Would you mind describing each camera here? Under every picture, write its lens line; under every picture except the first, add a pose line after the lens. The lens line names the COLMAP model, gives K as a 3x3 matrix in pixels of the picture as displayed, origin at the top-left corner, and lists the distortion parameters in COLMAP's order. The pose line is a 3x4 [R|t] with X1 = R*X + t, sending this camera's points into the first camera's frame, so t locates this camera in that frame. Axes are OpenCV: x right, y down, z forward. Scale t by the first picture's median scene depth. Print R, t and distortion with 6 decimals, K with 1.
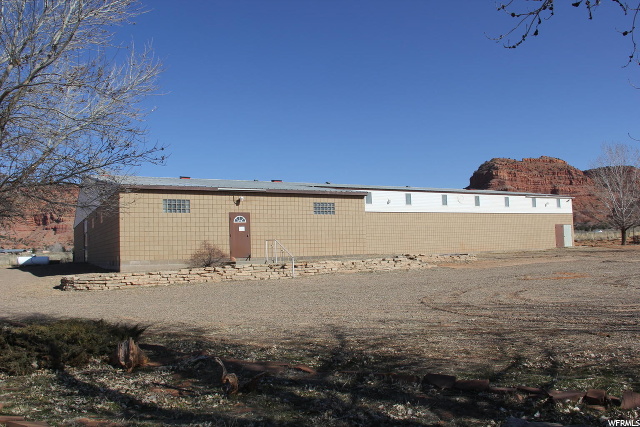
lens RADIAL K [[525.7, 0, 334.1], [0, 525.7, 223.0], [0, 0, 1]] dist [-0.190030, 0.148396]
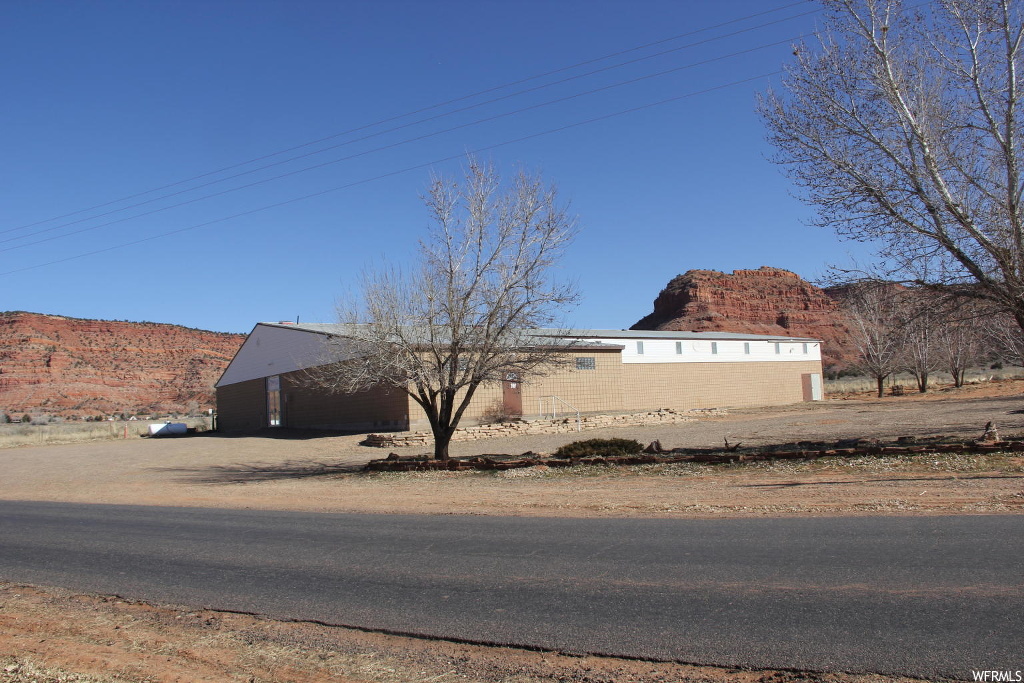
lens RADIAL K [[841.0, 0, 534.6], [0, 841.0, 356.7], [0, 0, 1]] dist [-0.190030, 0.148396]
pose [[0.992813, -0.011442, 0.119124, -0.150483], [0.013579, 0.999761, -0.017144, -0.007351], [-0.118899, 0.018638, 0.992731, -0.273211]]
